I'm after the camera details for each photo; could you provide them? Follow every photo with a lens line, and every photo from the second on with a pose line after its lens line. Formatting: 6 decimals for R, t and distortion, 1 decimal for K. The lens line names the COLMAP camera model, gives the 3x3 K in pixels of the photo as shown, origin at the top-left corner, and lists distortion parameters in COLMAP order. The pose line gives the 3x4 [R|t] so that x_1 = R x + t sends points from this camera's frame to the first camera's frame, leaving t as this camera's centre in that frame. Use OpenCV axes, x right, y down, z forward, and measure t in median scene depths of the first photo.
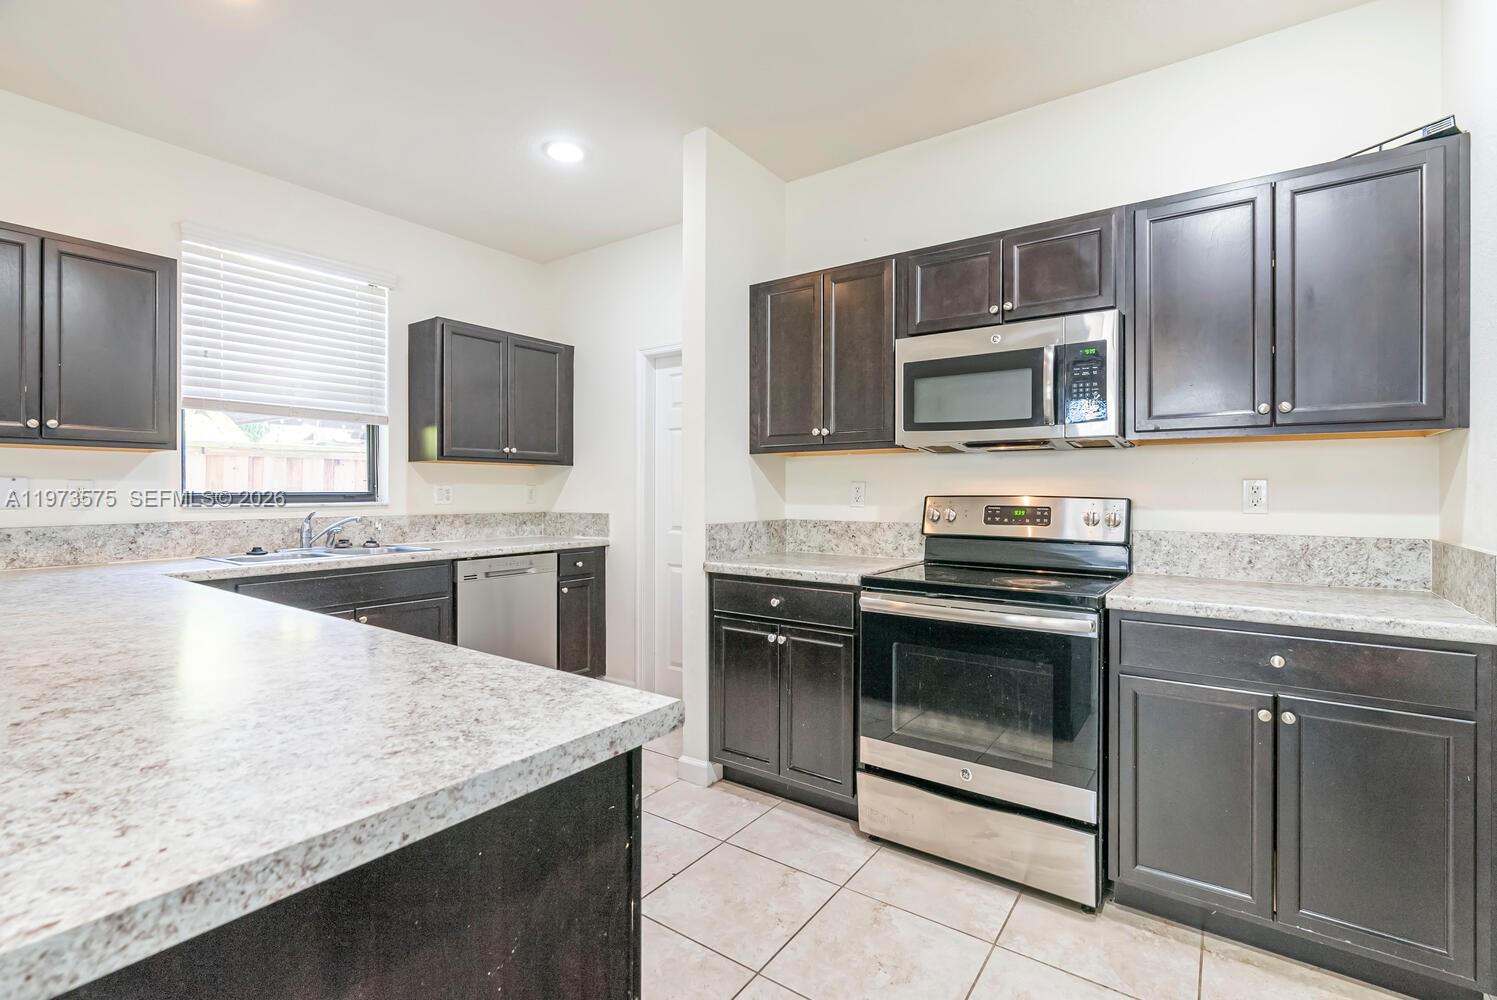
lens RADIAL K [[677.9, 0, 748.5], [0, 677.9, 500.0], [0, 0, 1]] dist [-0.002257, -0.000351]
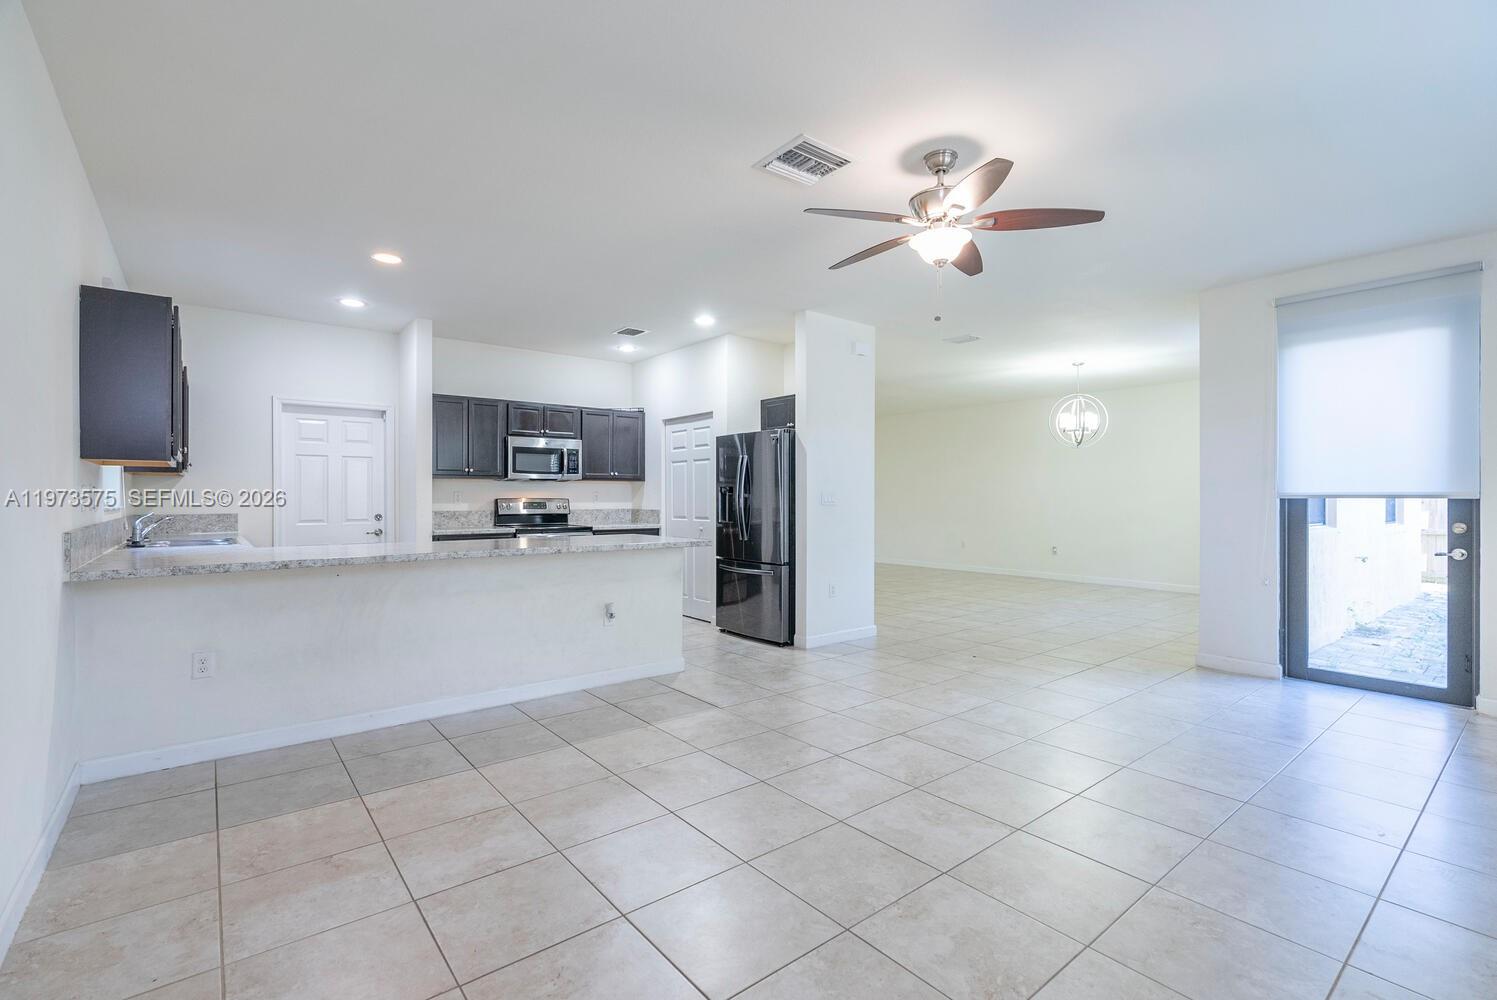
lens RADIAL K [[677.9, 0, 748.5], [0, 677.9, 500.0], [0, 0, 1]] dist [-0.002257, -0.000351]
pose [[0.270888, -0.005452, 0.962595, -1.972011], [0.016268, 0.999867, 0.001085, 0.012492], [-0.962473, 0.015366, 0.270941, -0.539573]]
